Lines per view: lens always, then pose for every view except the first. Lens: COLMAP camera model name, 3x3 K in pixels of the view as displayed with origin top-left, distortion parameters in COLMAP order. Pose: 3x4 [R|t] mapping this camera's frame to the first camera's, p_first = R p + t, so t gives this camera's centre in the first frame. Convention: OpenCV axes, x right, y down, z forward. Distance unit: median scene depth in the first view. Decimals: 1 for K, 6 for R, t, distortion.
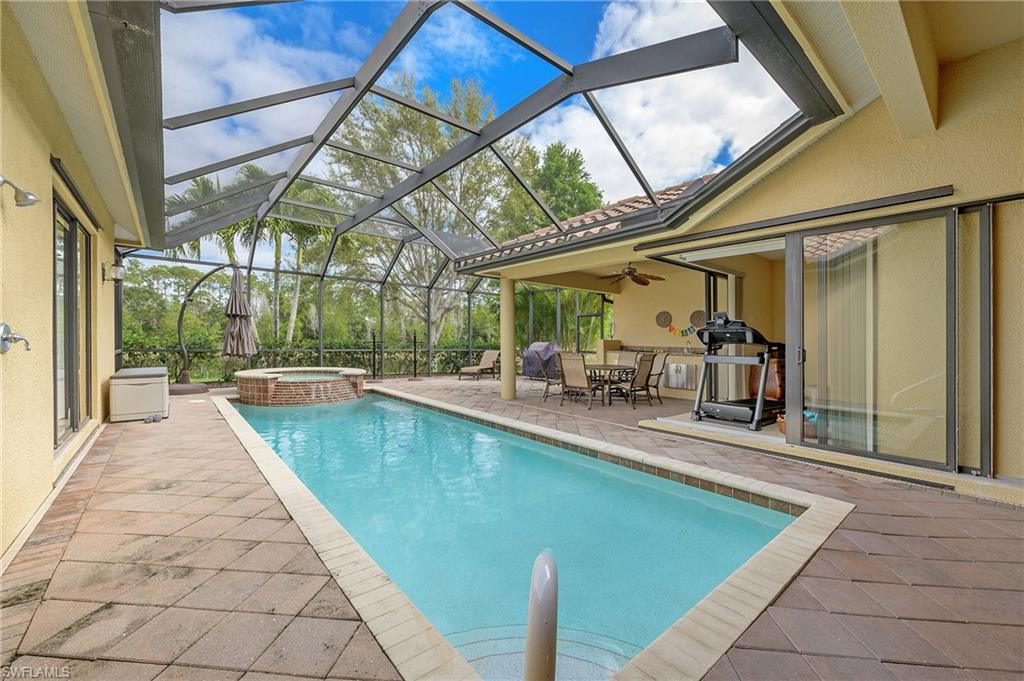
lens RADIAL K [[410.8, 0, 507.3], [0, 410.8, 344.6], [0, 0, 1]] dist [-0.002794, -0.000173]
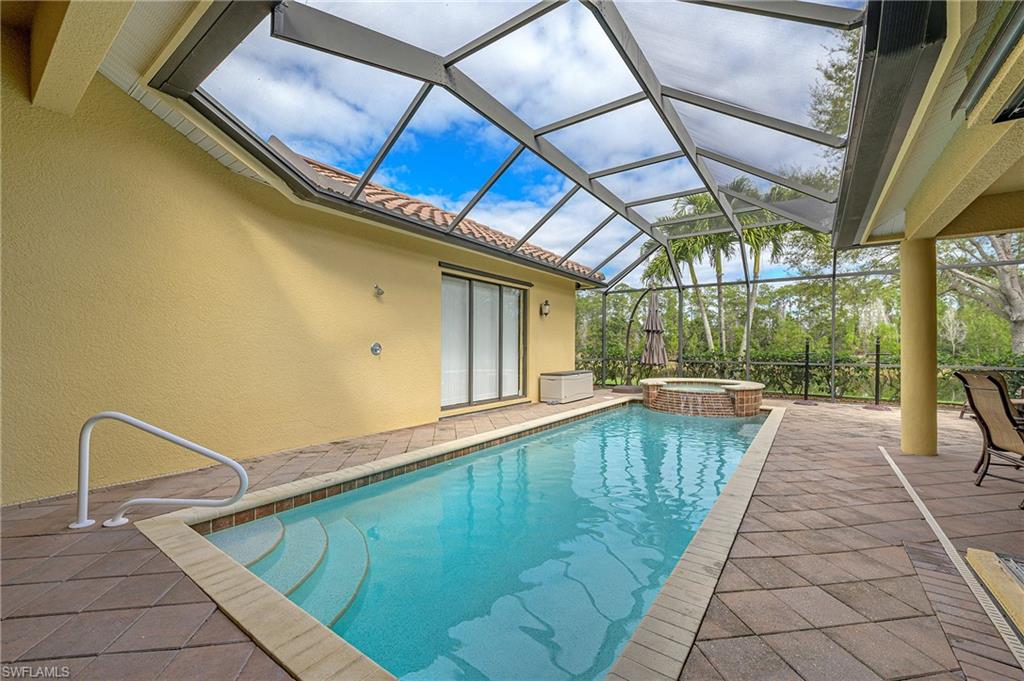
lens RADIAL K [[410.8, 0, 507.3], [0, 410.8, 344.6], [0, 0, 1]] dist [-0.002794, -0.000173]
pose [[0.248512, -0.021075, -0.968400, 0.348583], [-0.012815, 0.999604, -0.025042, 0.003846], [0.968544, 0.018633, 0.248143, 0.276999]]
